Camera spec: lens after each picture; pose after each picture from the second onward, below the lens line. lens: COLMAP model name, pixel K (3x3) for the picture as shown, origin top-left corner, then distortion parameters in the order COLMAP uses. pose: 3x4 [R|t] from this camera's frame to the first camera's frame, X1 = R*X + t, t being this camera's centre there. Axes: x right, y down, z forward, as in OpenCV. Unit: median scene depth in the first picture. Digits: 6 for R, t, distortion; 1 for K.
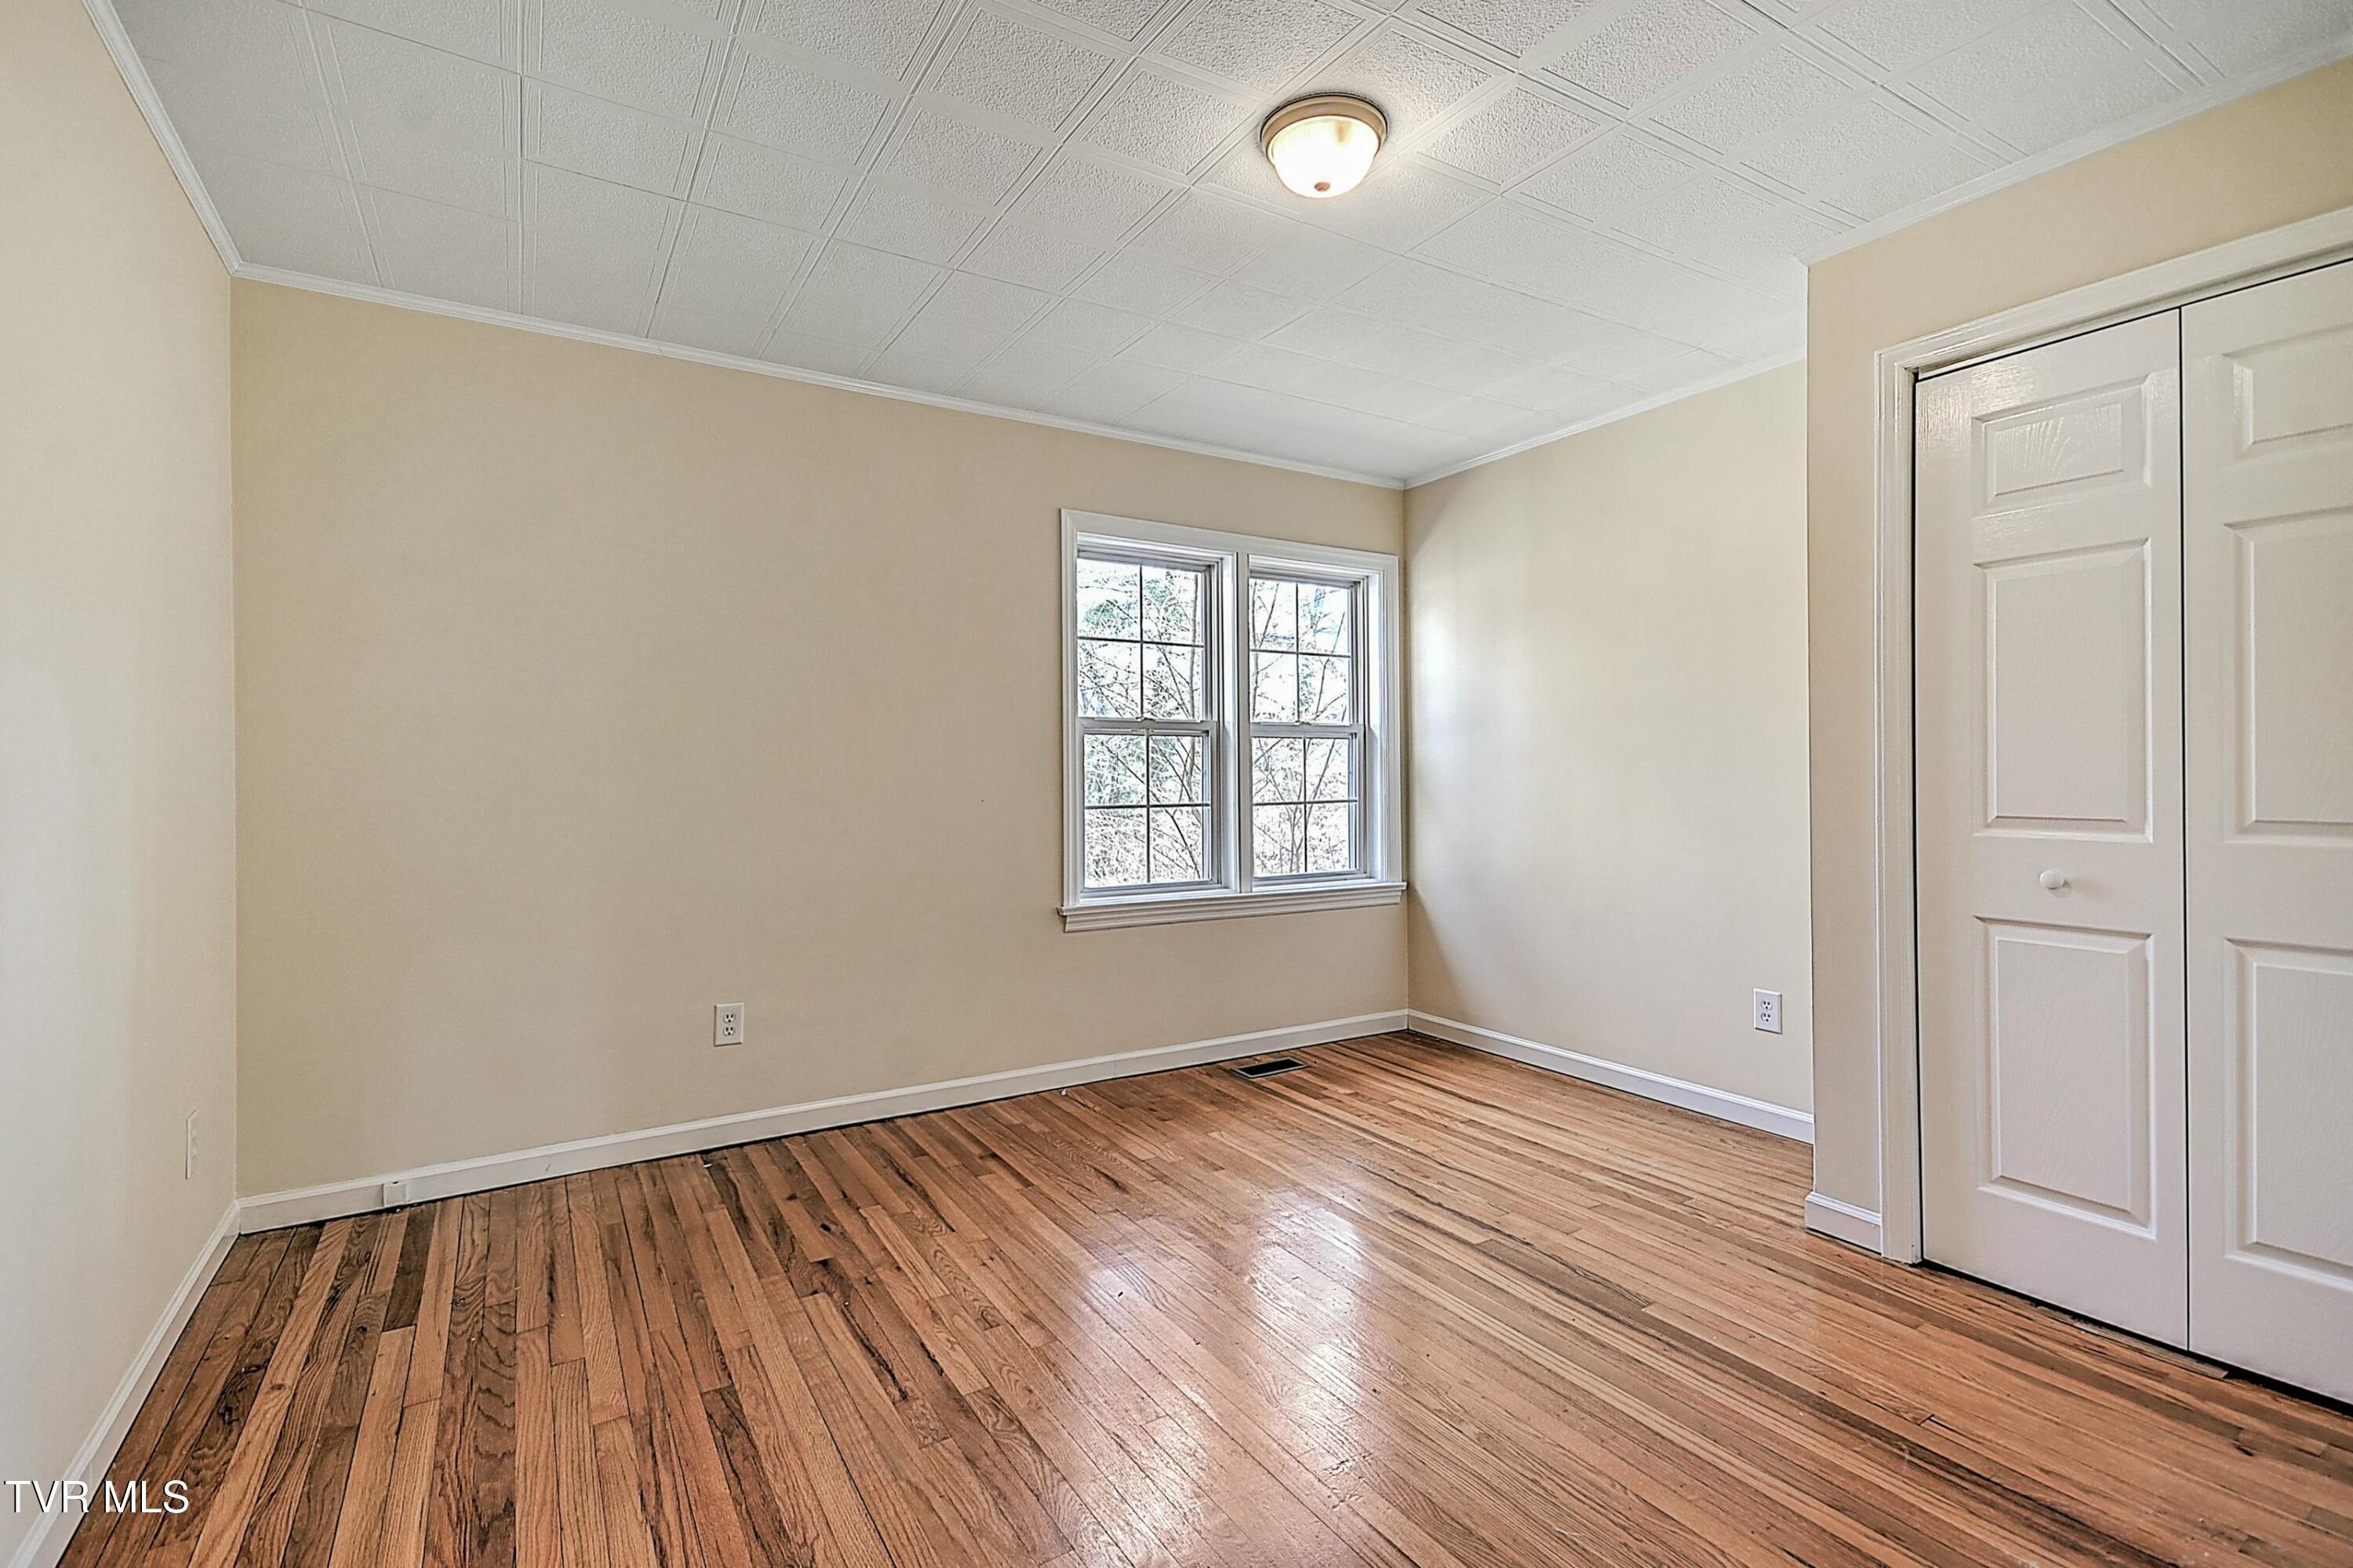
lens RADIAL K [[1025.1, 0, 1160.4], [0, 1025.1, 770.8], [0, 0, 1]] dist [0.009533, -0.005784]
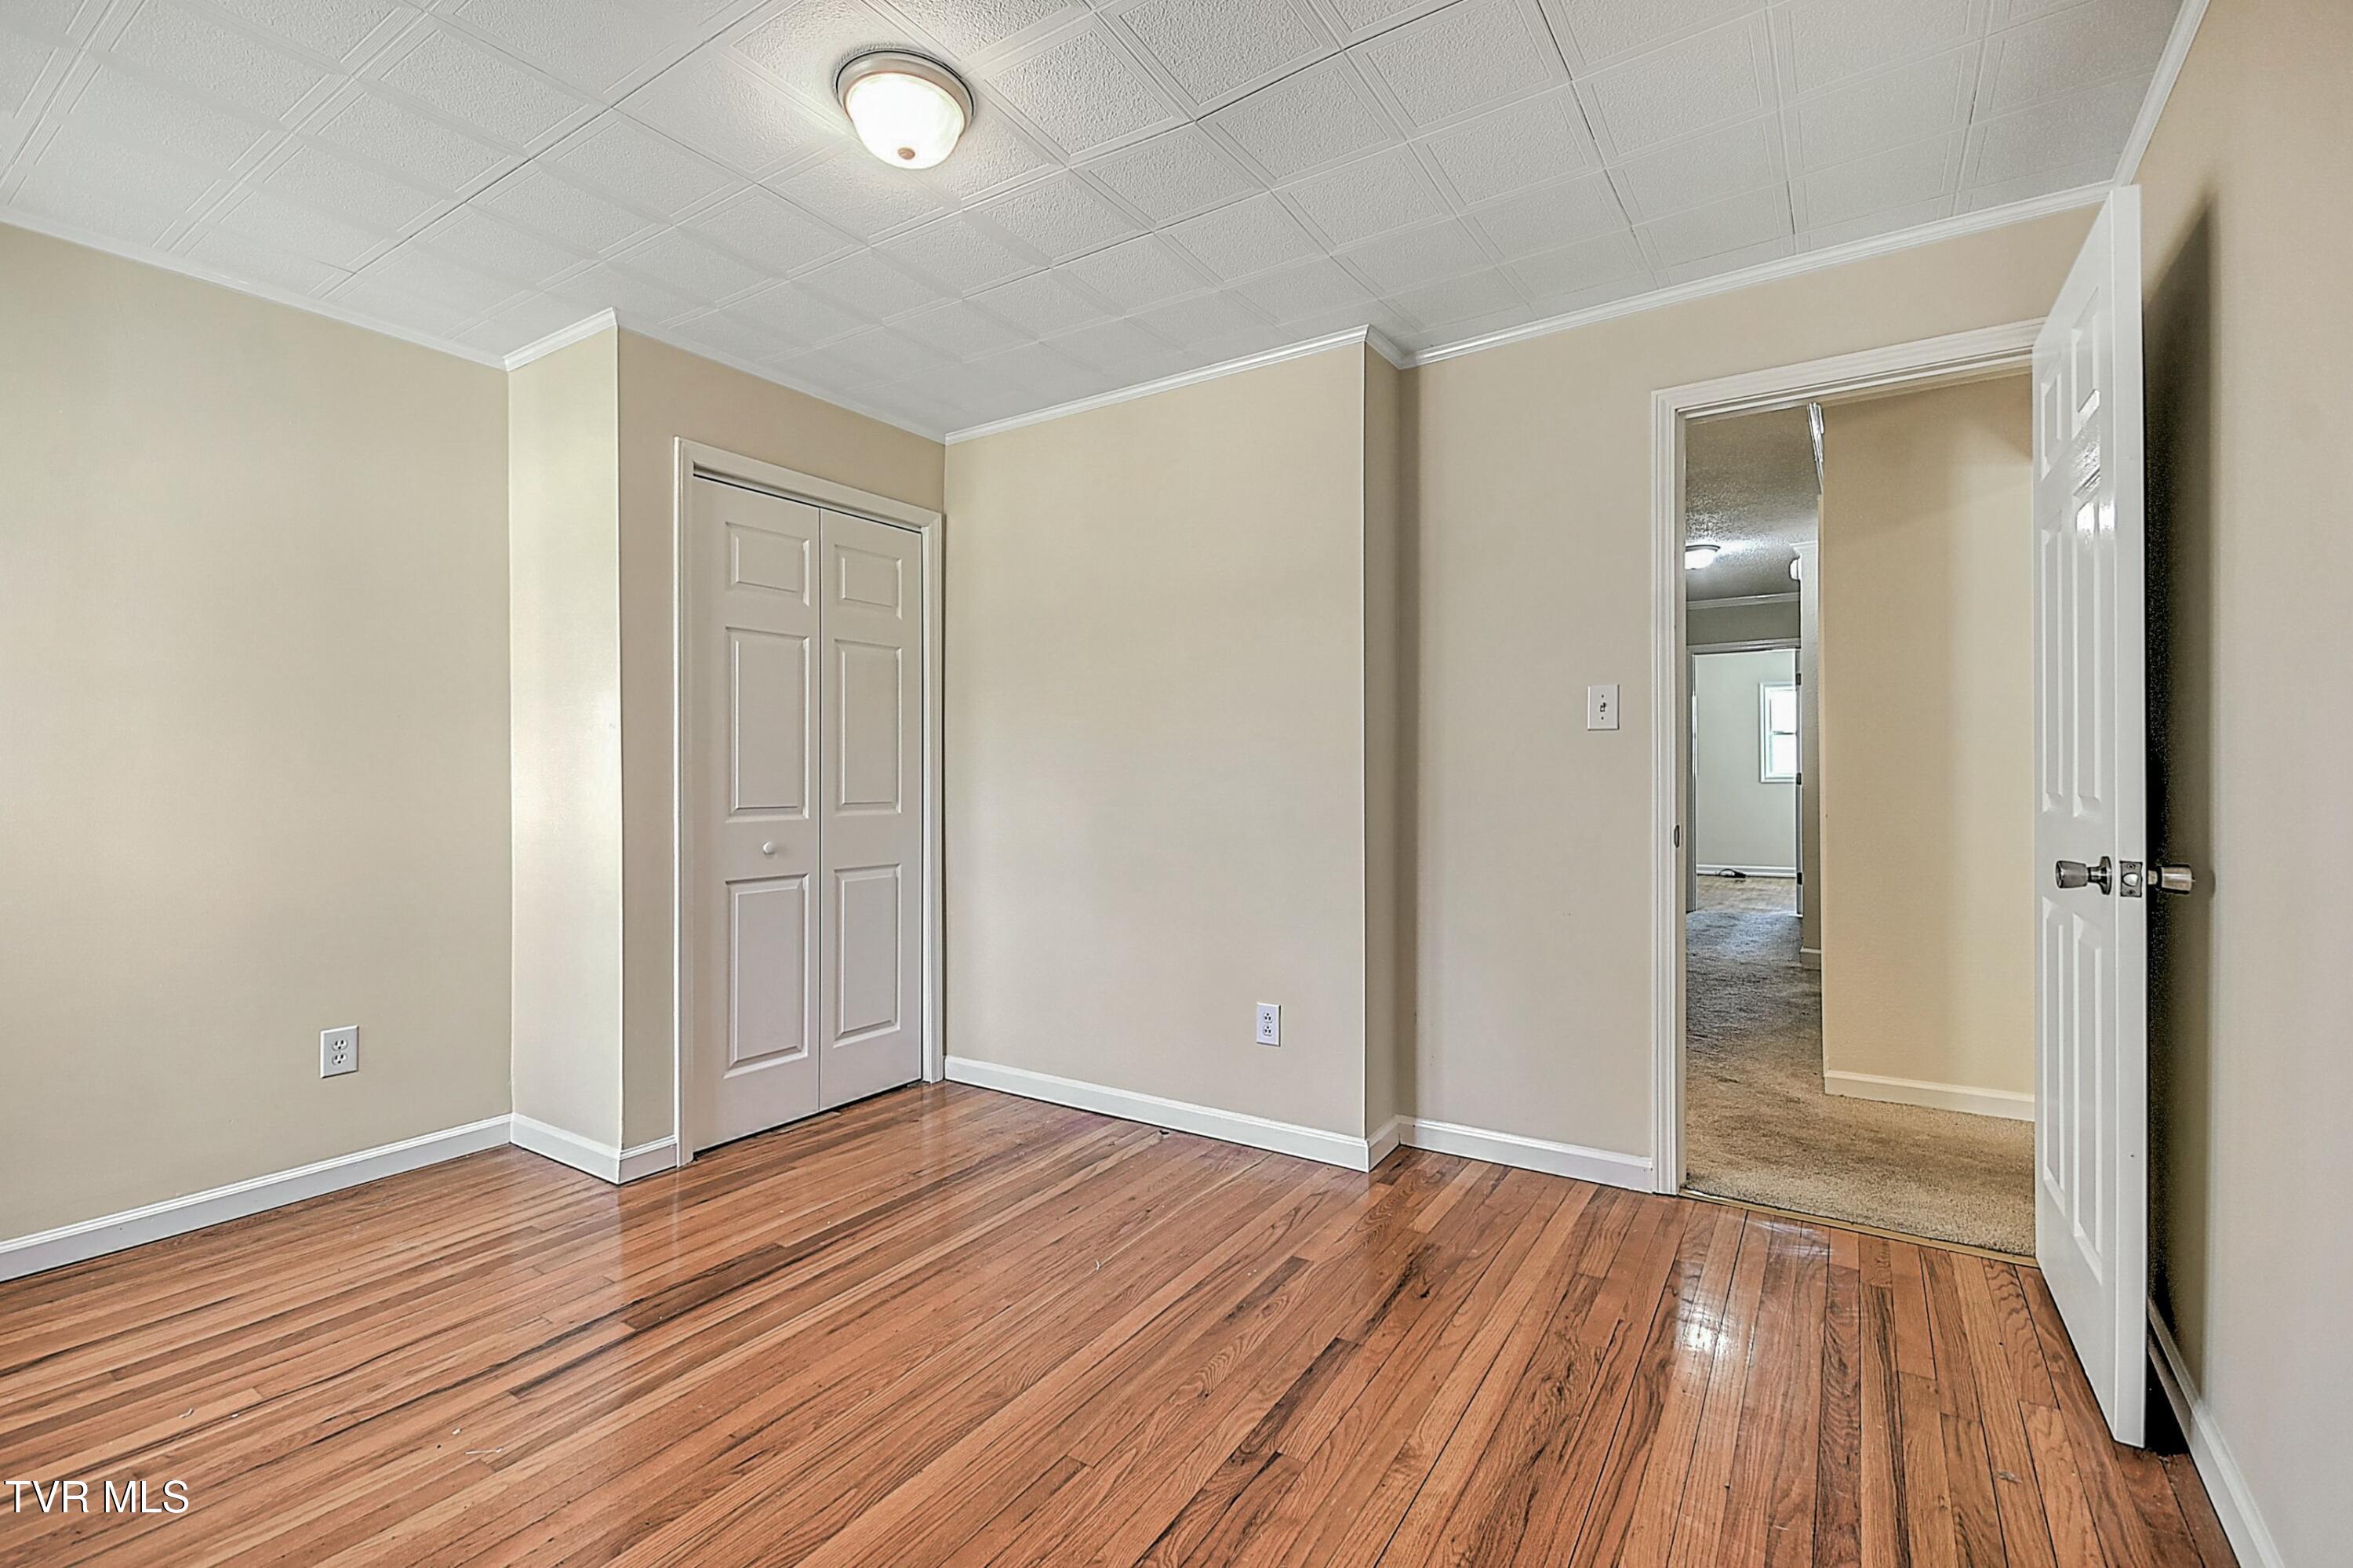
lens RADIAL K [[1025.1, 0, 1166.2], [0, 1025.1, 782.0], [0, 0, 1]] dist [0.009533, -0.005784]
pose [[-0.414047, -0.002397, 0.910252, -0.651778], [0.001215, 0.999994, 0.003186, 0.004067], [-0.910255, 0.002425, -0.414042, 0.951903]]
